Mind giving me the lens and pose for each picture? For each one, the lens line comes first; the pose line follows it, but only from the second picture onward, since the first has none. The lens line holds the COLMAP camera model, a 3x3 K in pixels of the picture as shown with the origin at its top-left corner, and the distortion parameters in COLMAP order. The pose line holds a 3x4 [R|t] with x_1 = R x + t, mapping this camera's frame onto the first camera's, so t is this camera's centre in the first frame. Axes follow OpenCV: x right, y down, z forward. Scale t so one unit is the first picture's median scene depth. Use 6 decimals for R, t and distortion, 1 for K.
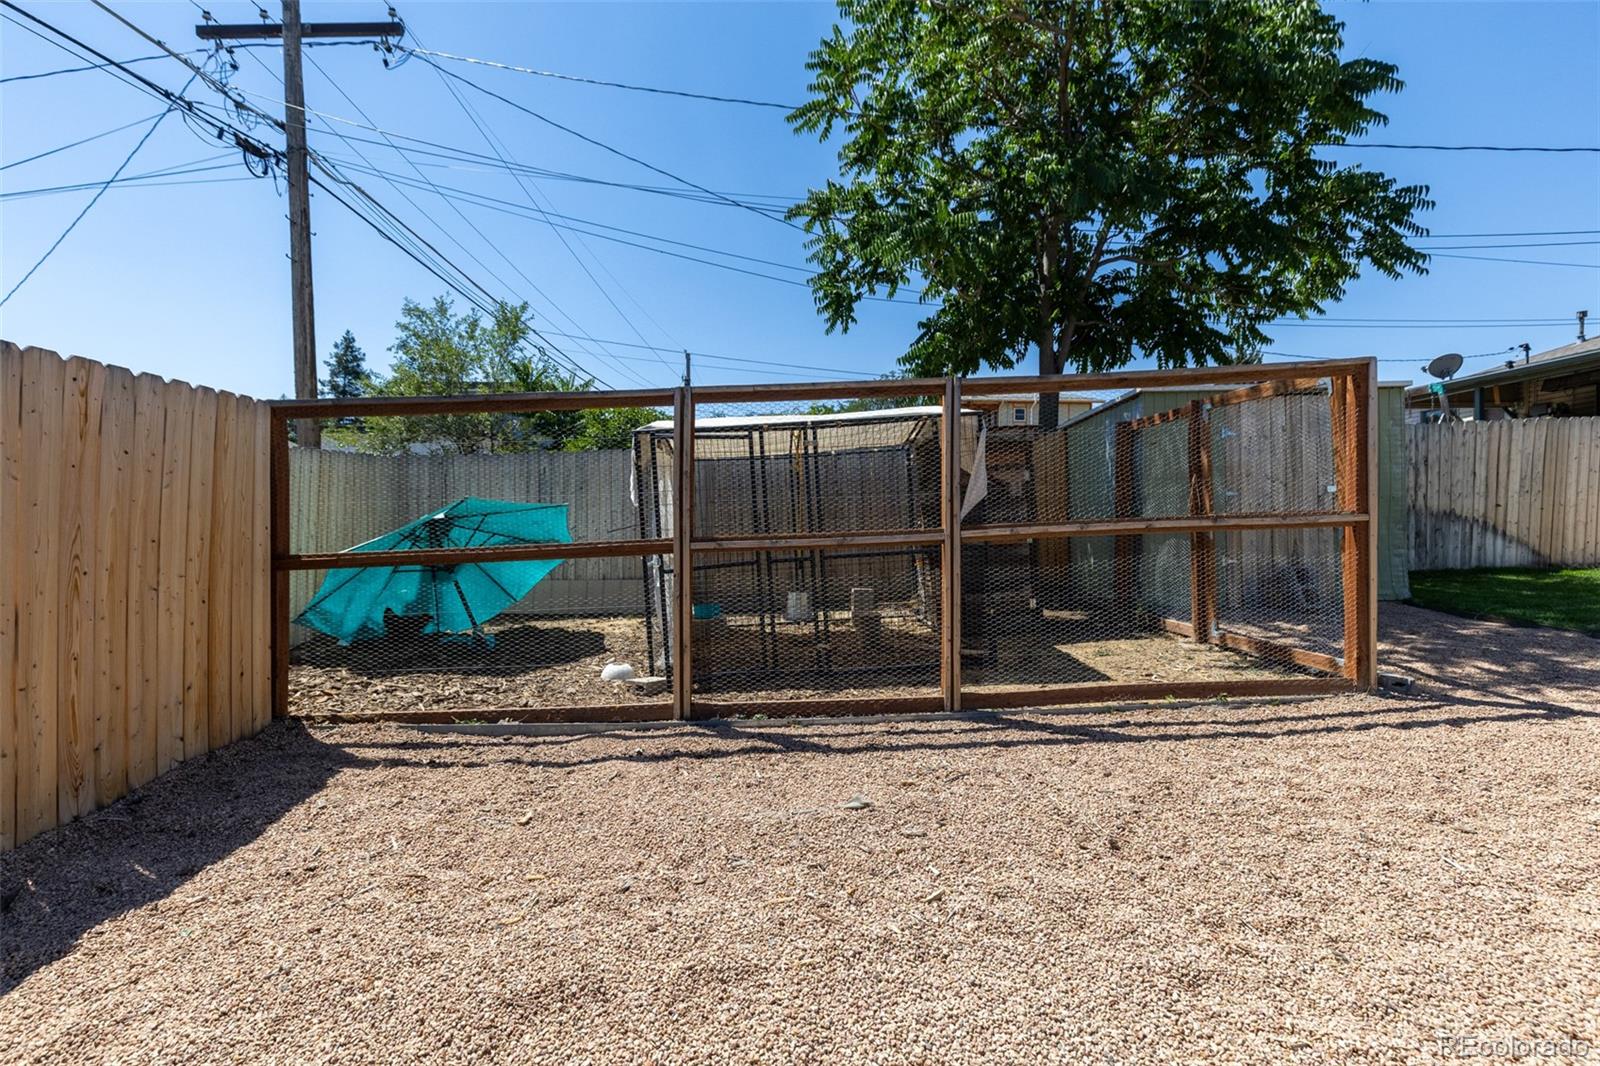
lens RADIAL K [[721.7, 0, 799.7], [0, 721.7, 531.3], [0, 0, 1]] dist [0.013126, -0.001798]
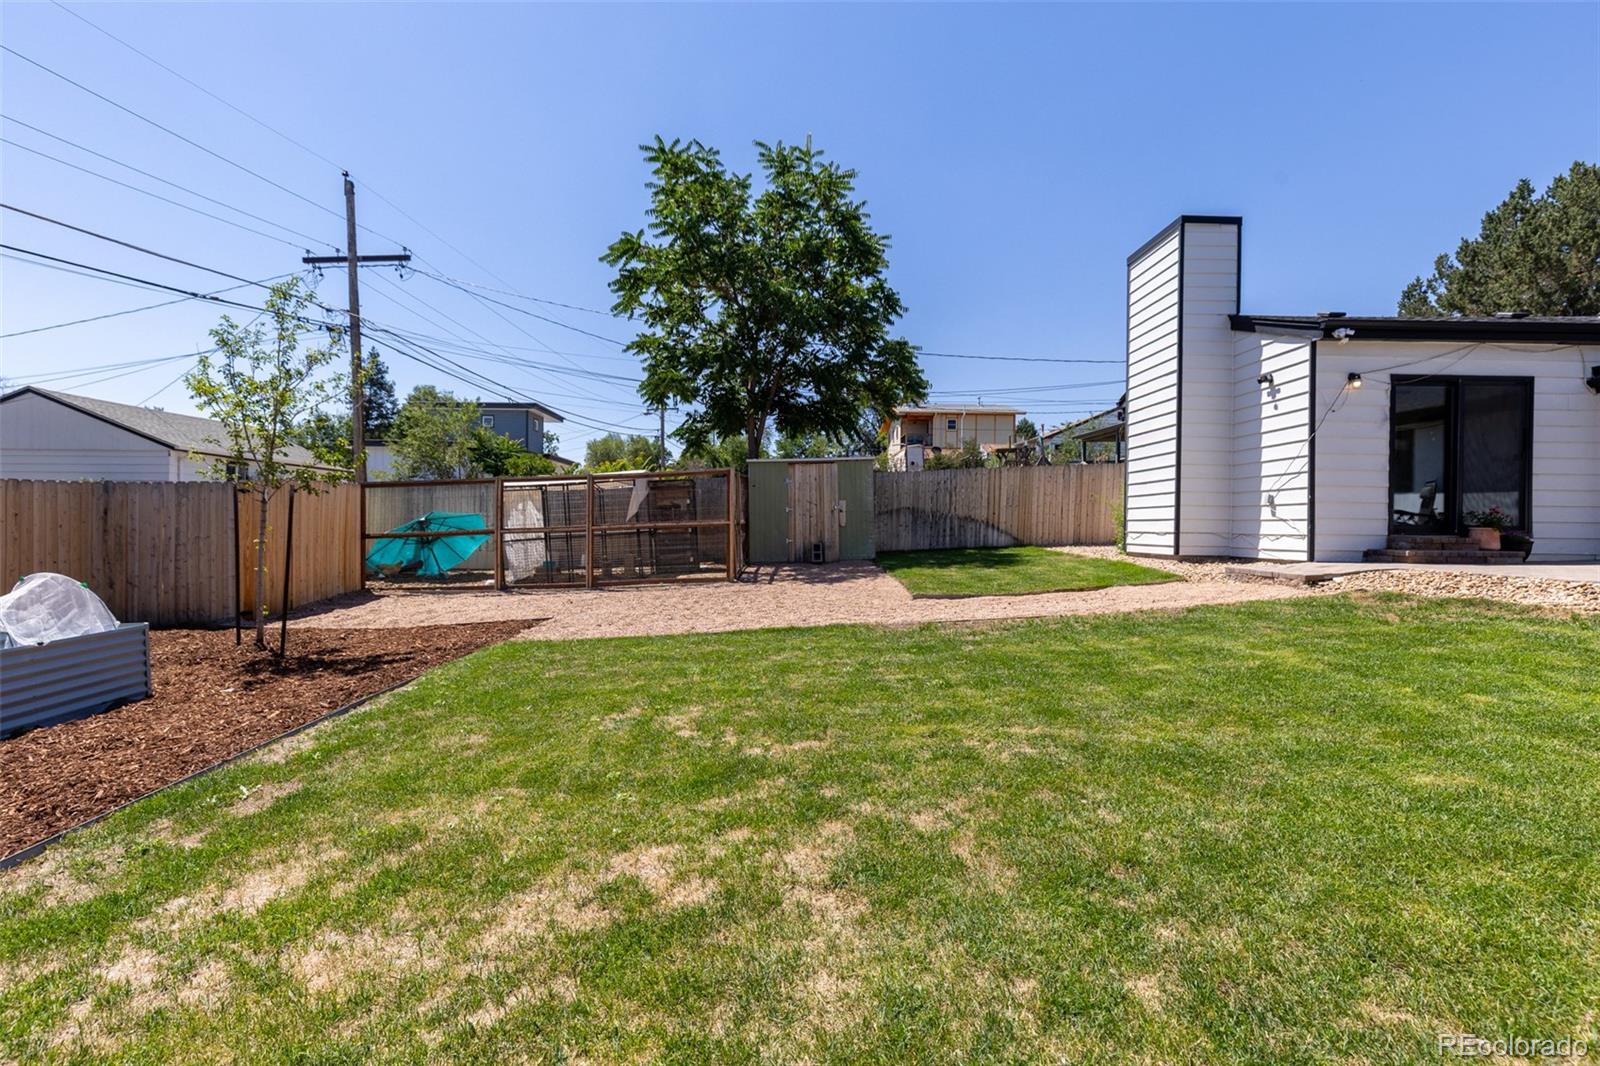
lens RADIAL K [[721.7, 0, 798.3], [0, 721.7, 529.2], [0, 0, 1]] dist [0.013126, -0.001798]
pose [[0.999699, 0.002020, -0.024467, 0.502971], [-0.001932, 0.999992, 0.003628, -0.000498], [0.024474, -0.003580, 0.999694, -0.850356]]
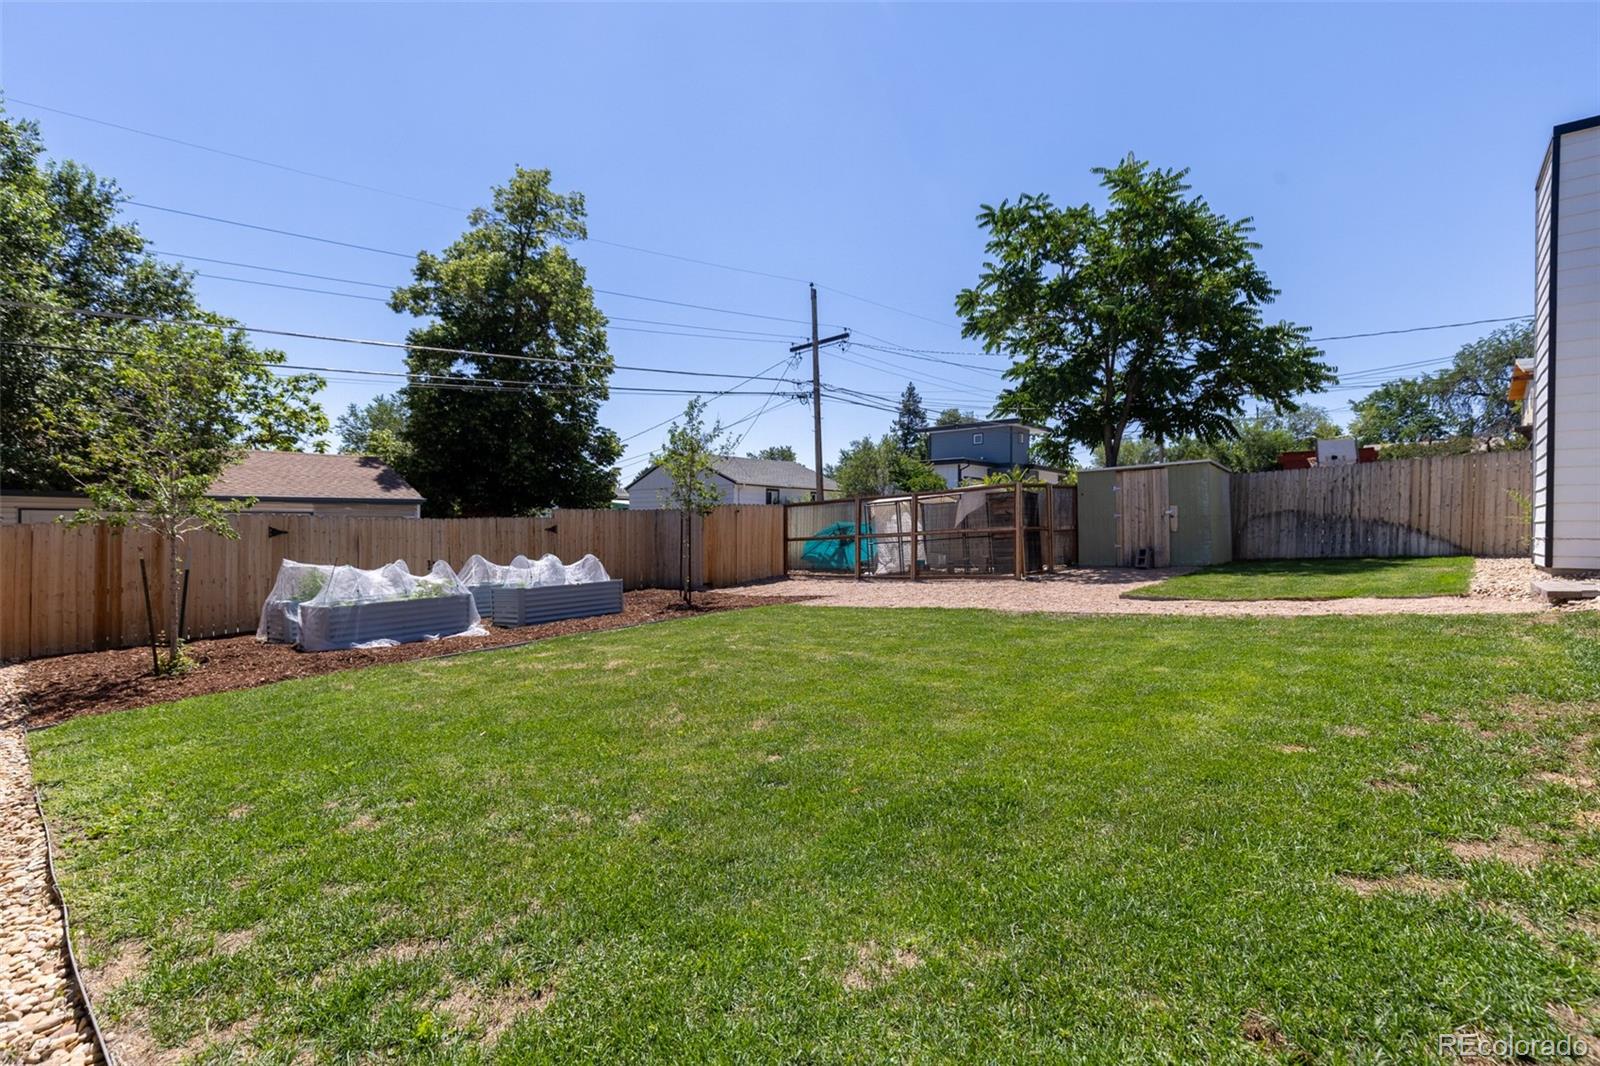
lens RADIAL K [[721.7, 0, 790.0], [0, 721.7, 527.6], [0, 0, 1]] dist [0.013126, -0.001798]
pose [[0.728481, -0.005588, -0.685044, 1.037365], [0.001261, 0.999976, -0.006817, -0.000751], [0.685065, 0.004102, 0.728470, -0.979584]]
